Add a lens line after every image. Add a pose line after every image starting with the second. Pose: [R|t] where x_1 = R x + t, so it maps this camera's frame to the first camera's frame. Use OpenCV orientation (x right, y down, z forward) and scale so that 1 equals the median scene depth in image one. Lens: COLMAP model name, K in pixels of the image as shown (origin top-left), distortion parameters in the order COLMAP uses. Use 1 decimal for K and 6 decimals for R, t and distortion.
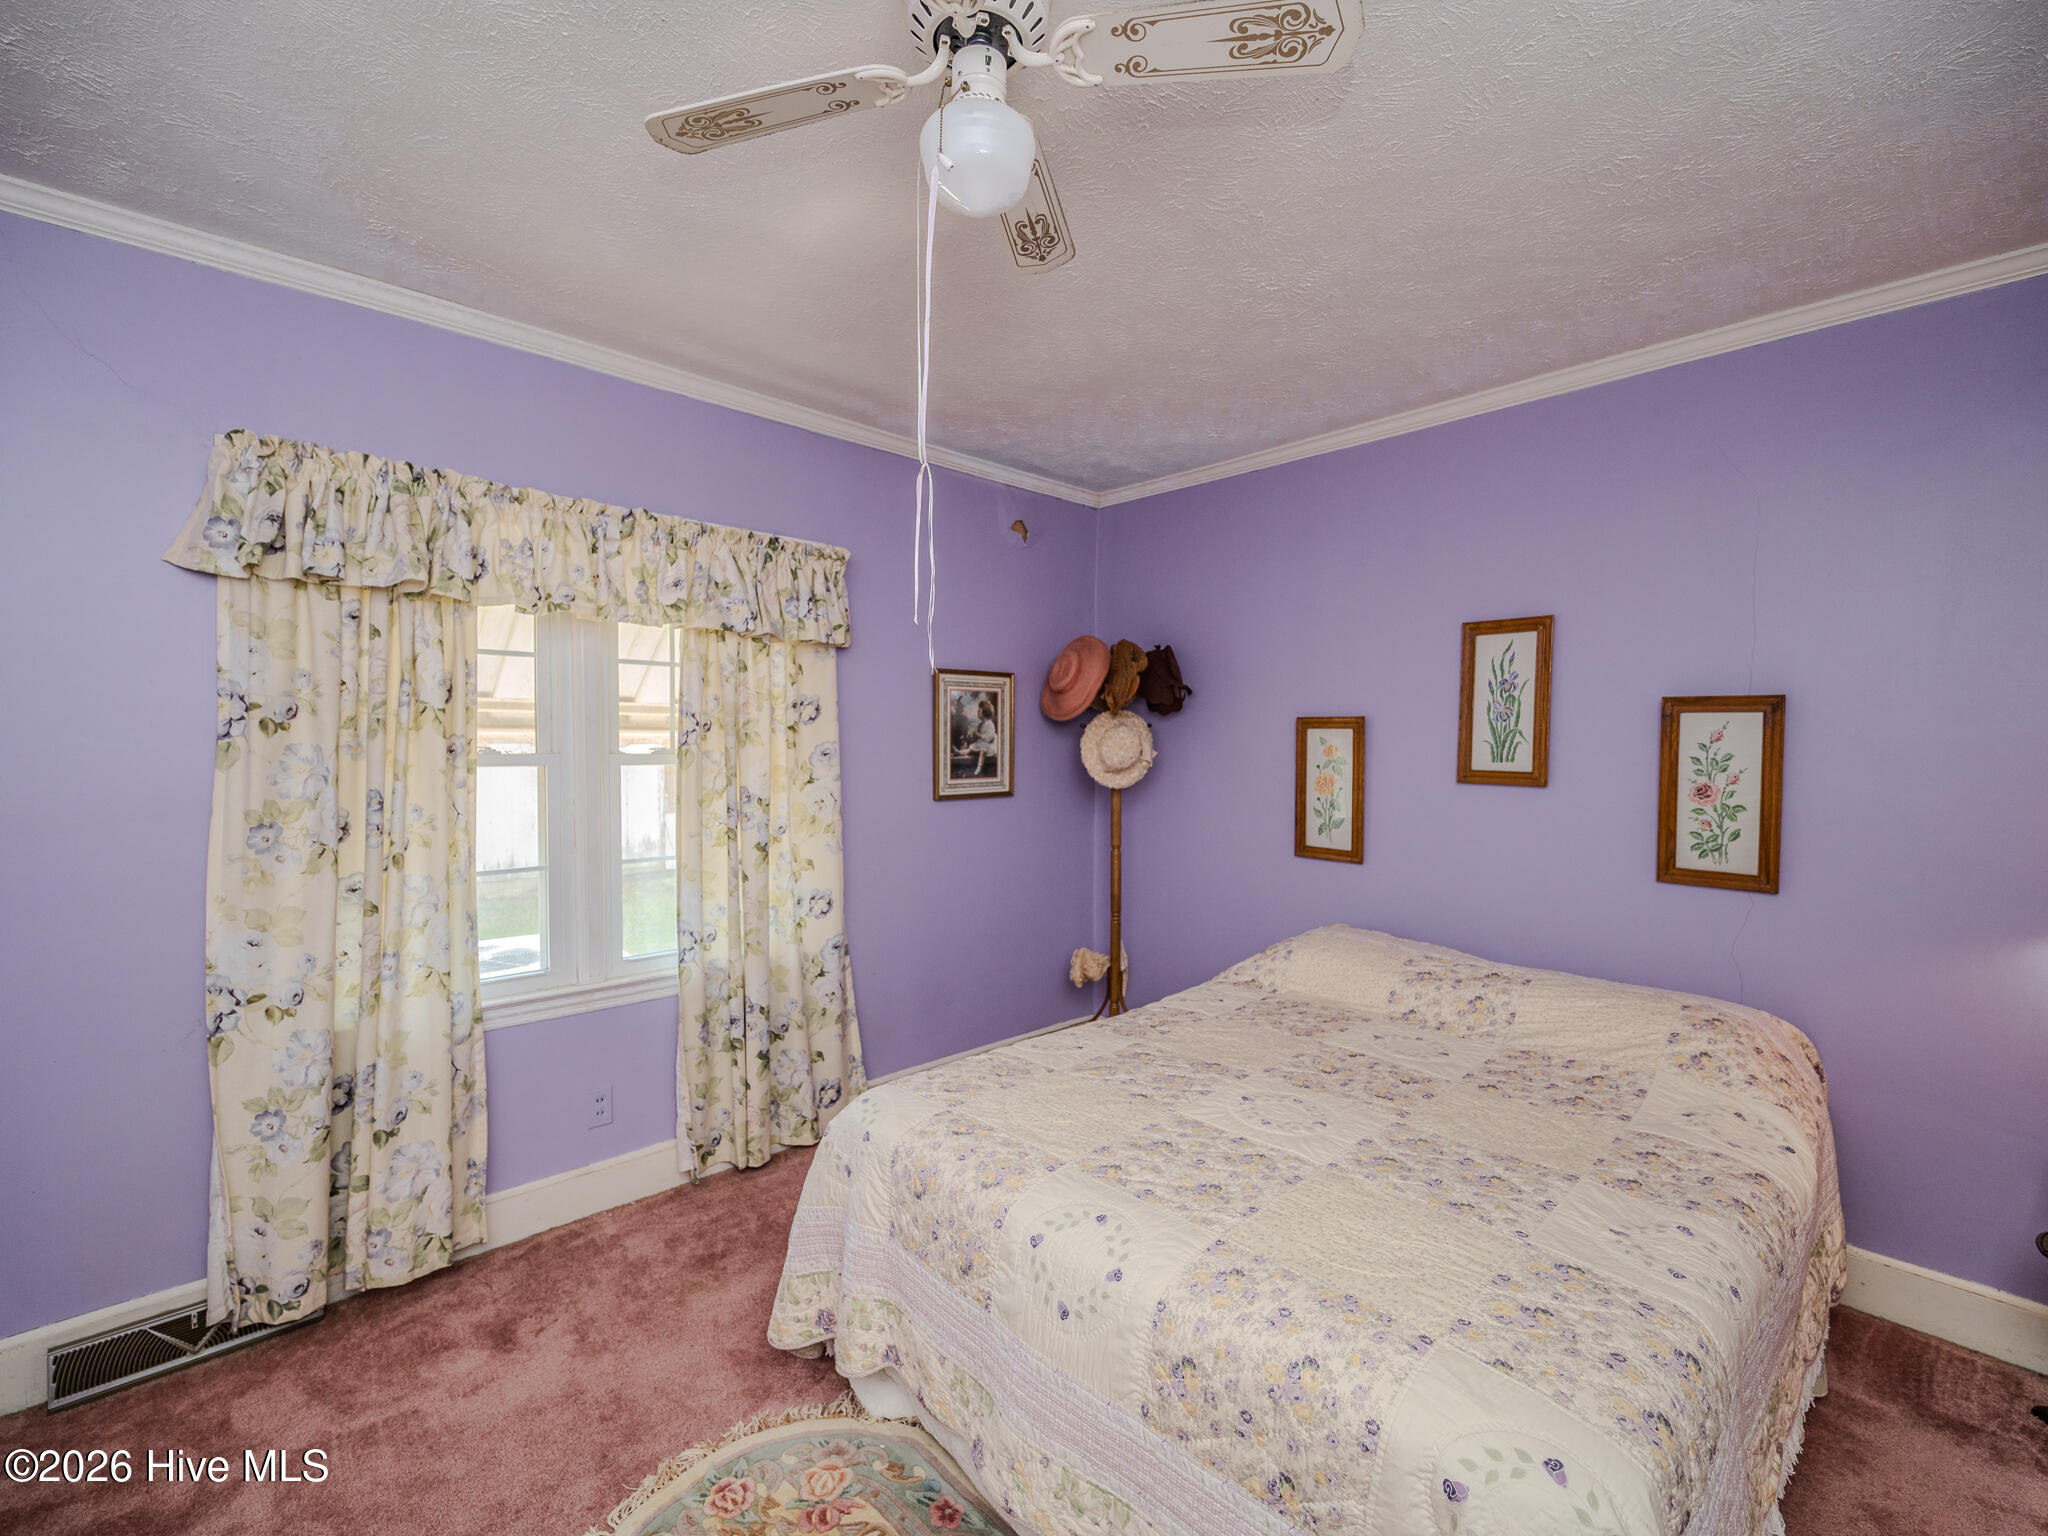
lens RADIAL K [[916.9, 0, 997.5], [0, 916.9, 773.0], [0, 0, 1]] dist [-0.003778, -0.000301]
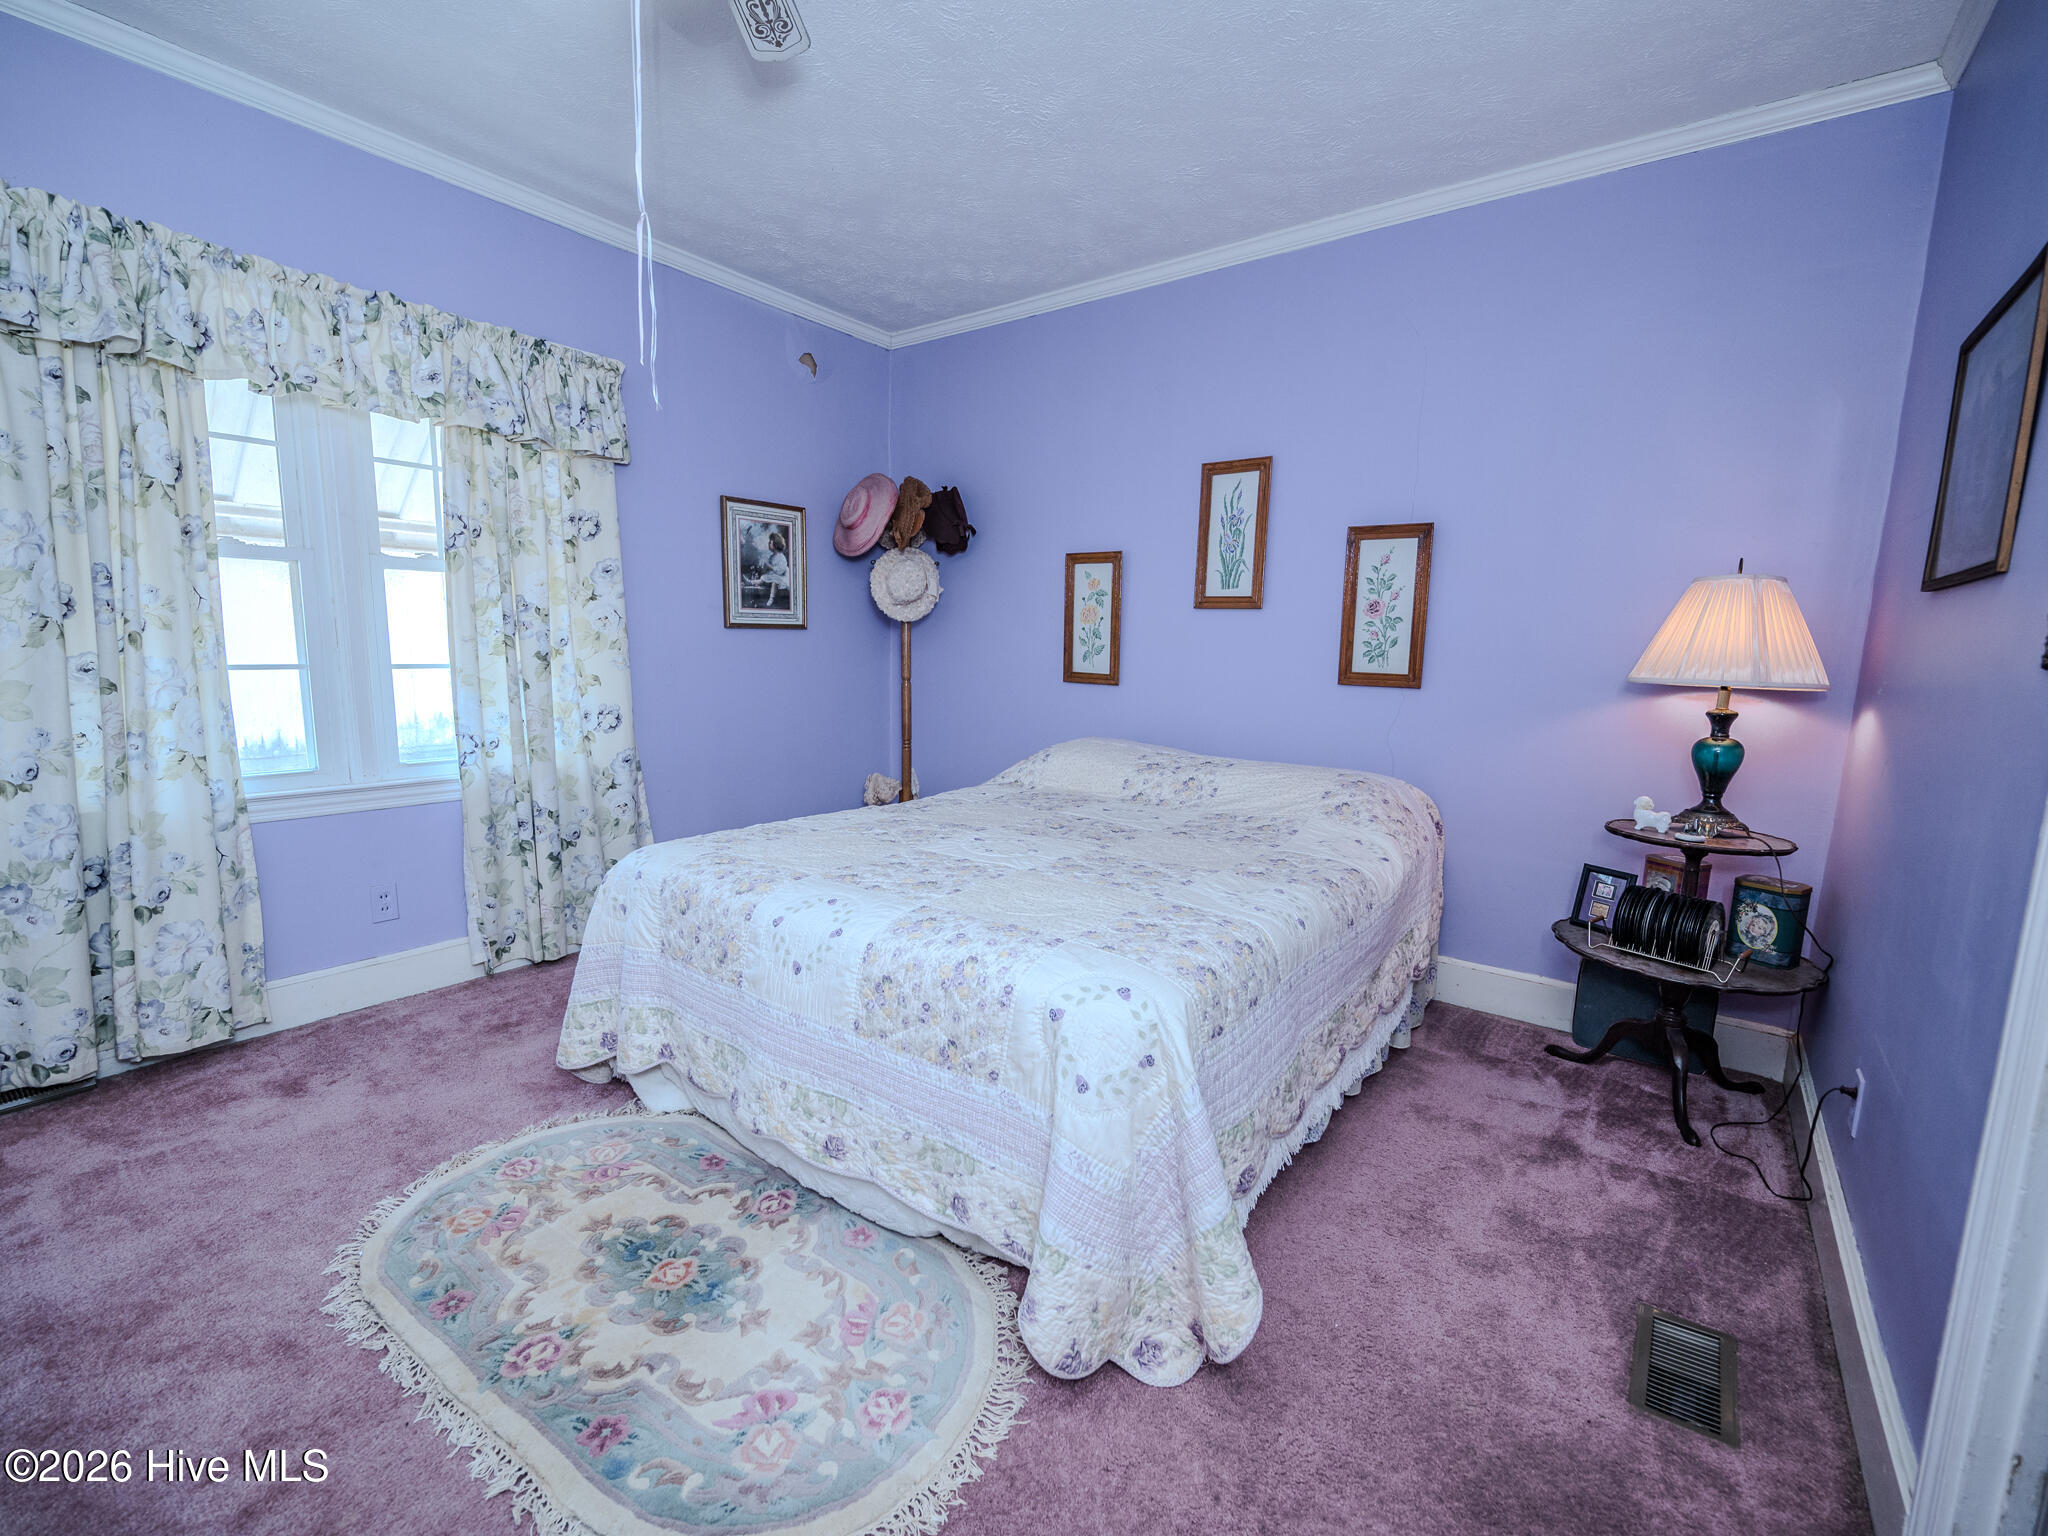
lens RADIAL K [[916.9, 0, 997.5], [0, 916.9, 773.0], [0, 0, 1]] dist [-0.003778, -0.000301]
pose [[0.984014, -0.014985, 0.177460, 0.073763], [-0.005627, 0.993340, 0.115079, 0.112852], [-0.178003, -0.114238, 0.977376, -0.128812]]
